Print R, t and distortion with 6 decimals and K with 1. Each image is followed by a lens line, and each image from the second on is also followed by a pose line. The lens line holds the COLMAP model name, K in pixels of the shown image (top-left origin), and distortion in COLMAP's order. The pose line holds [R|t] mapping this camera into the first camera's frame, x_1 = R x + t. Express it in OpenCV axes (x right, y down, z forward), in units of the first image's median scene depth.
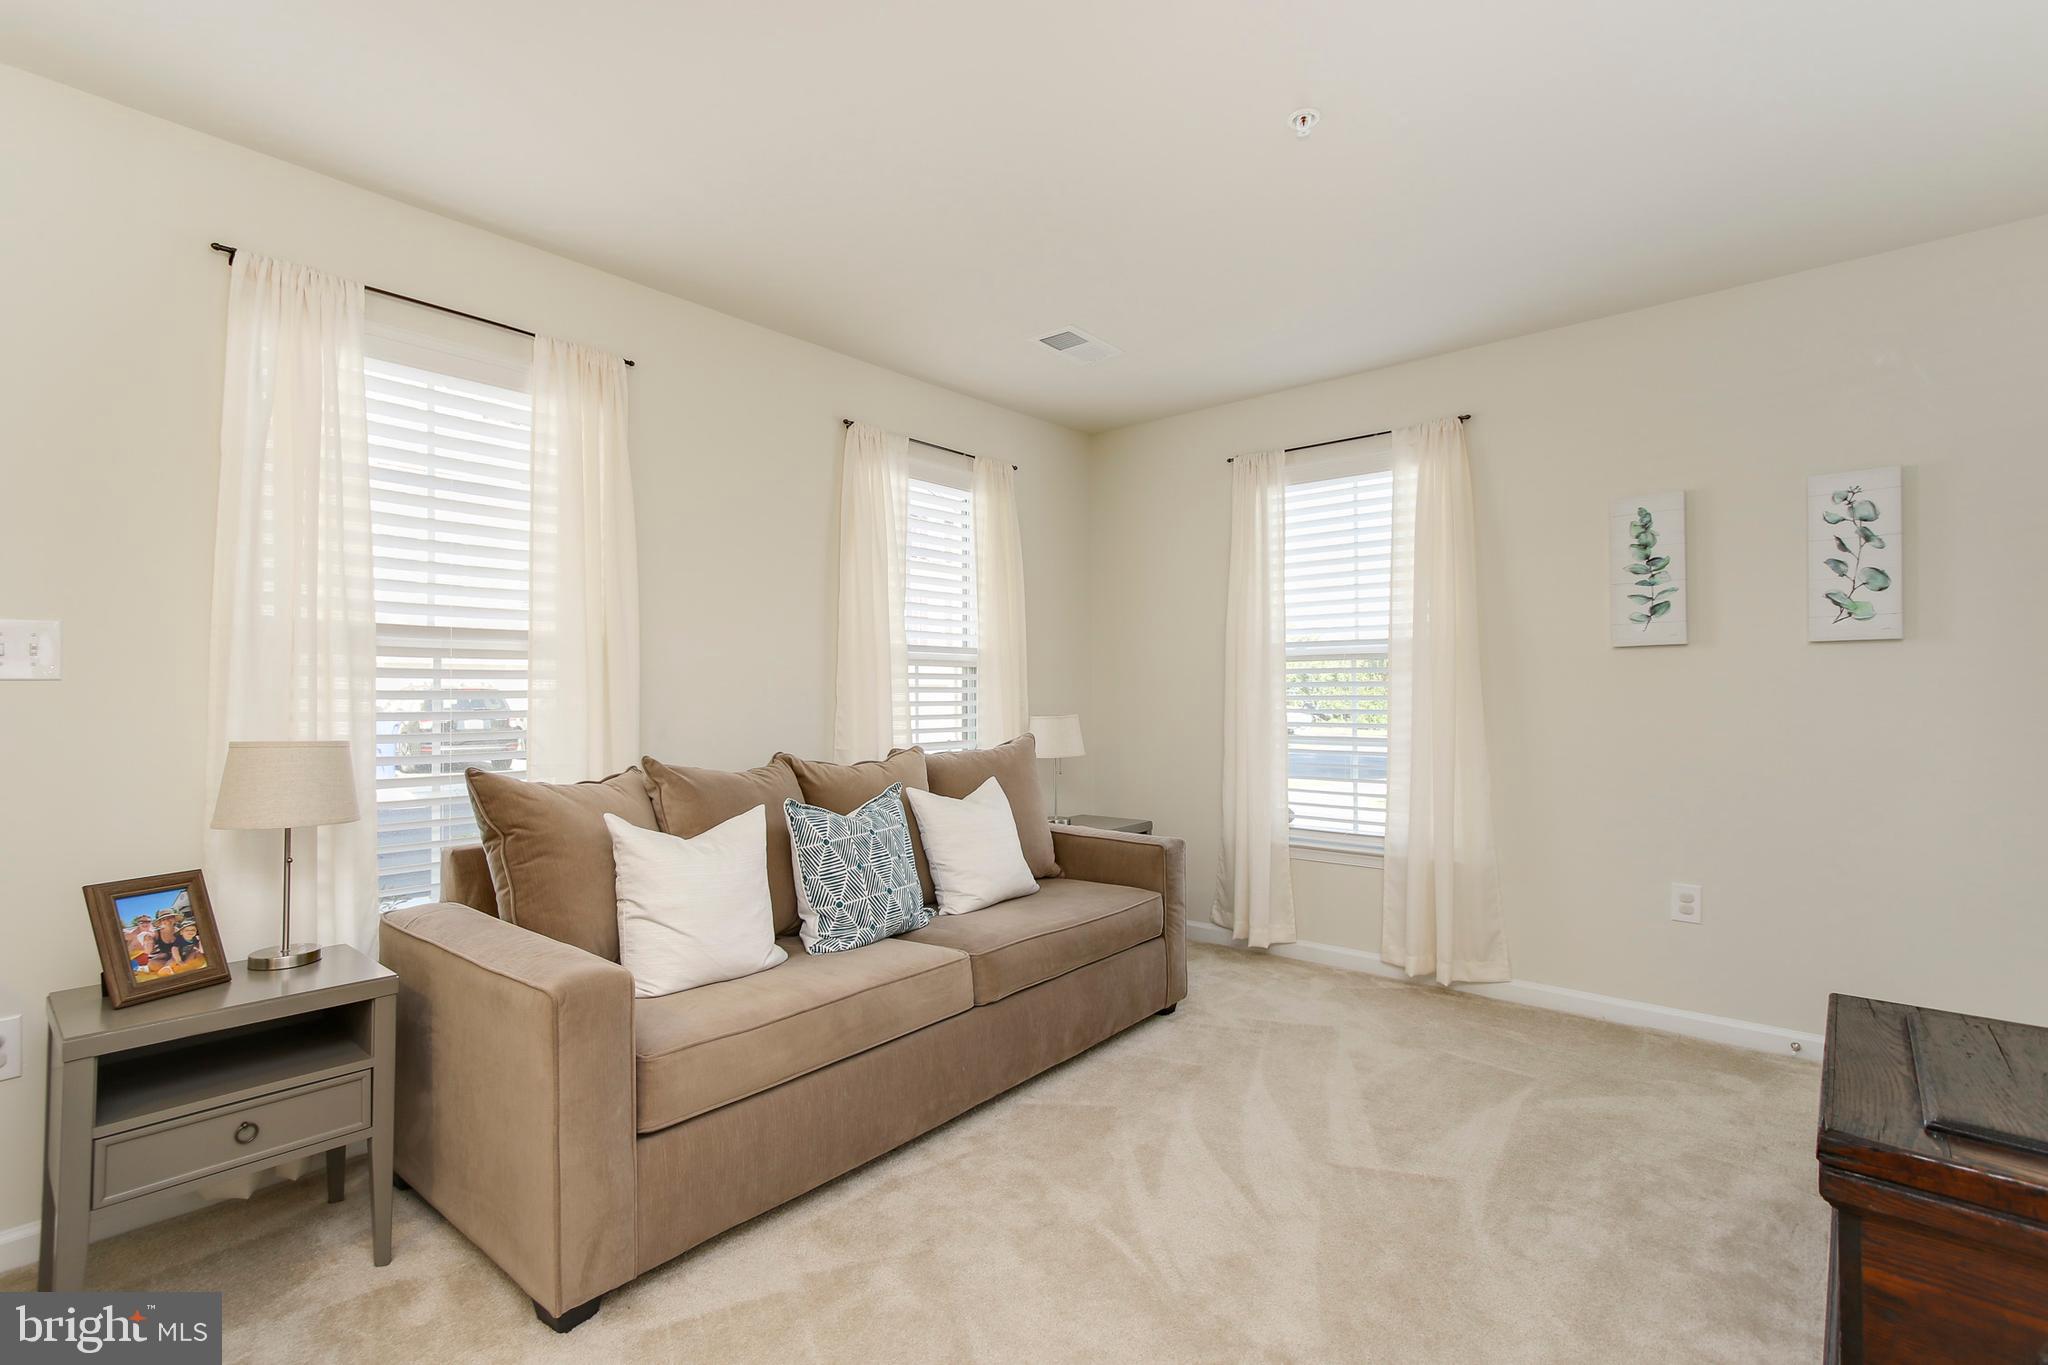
lens RADIAL K [[939.8, 0, 1024.0], [0, 939.8, 682.5], [0, 0, 1]] dist [-0.010907, -0.000414]
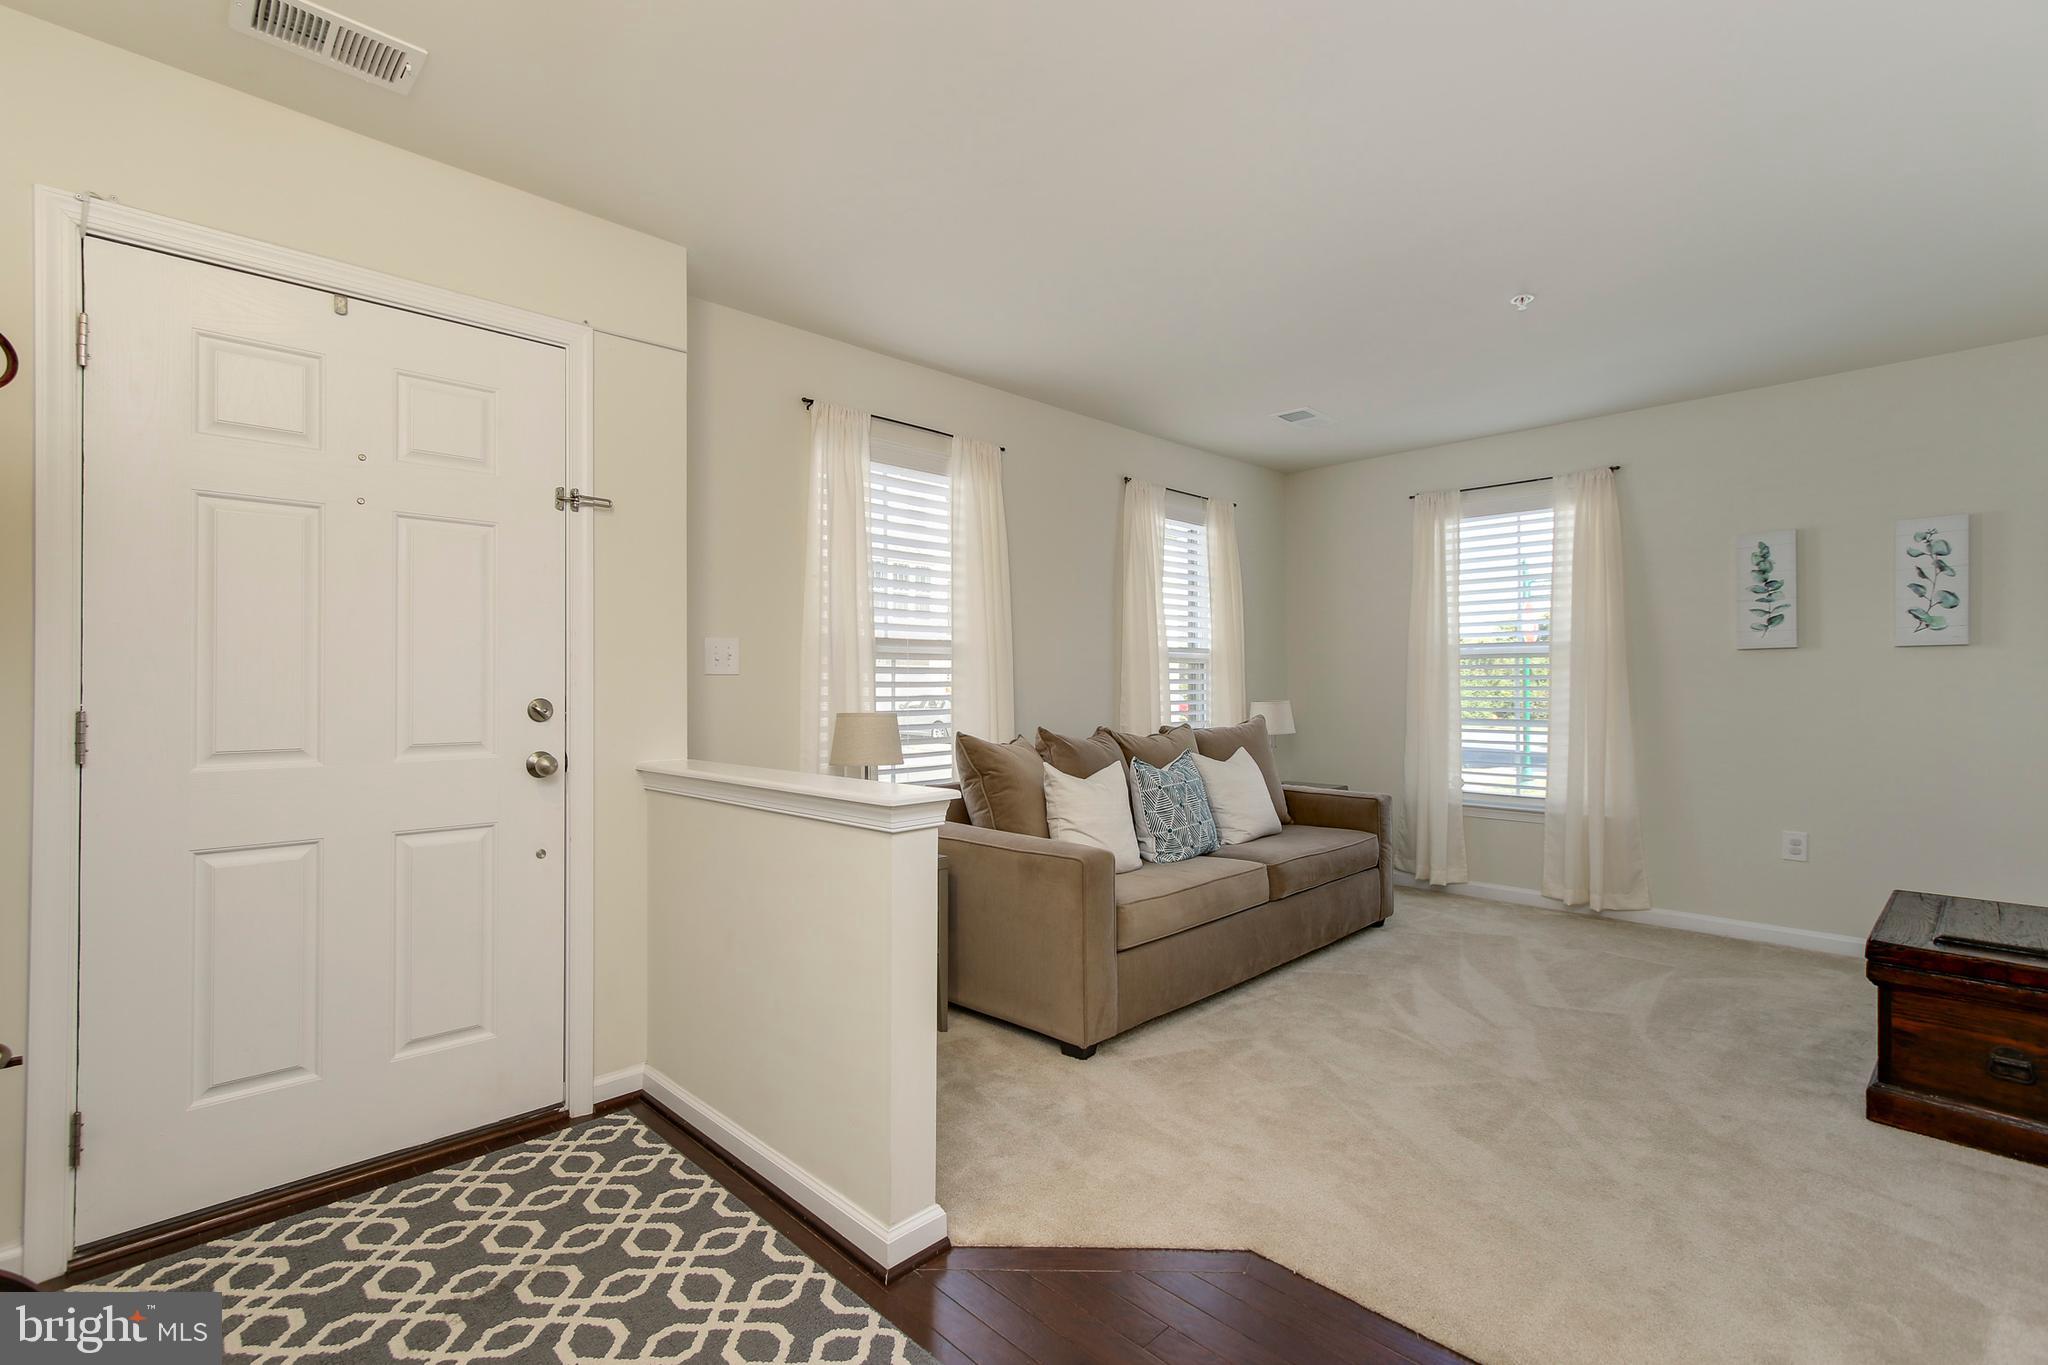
lens RADIAL K [[939.8, 0, 1024.0], [0, 939.8, 682.5], [0, 0, 1]] dist [-0.010907, -0.000414]
pose [[0.996277, 0.001472, -0.086195, -0.278043], [-0.000636, 0.999952, 0.009733, -0.004584], [0.086205, -0.009642, 0.996231, -0.427815]]
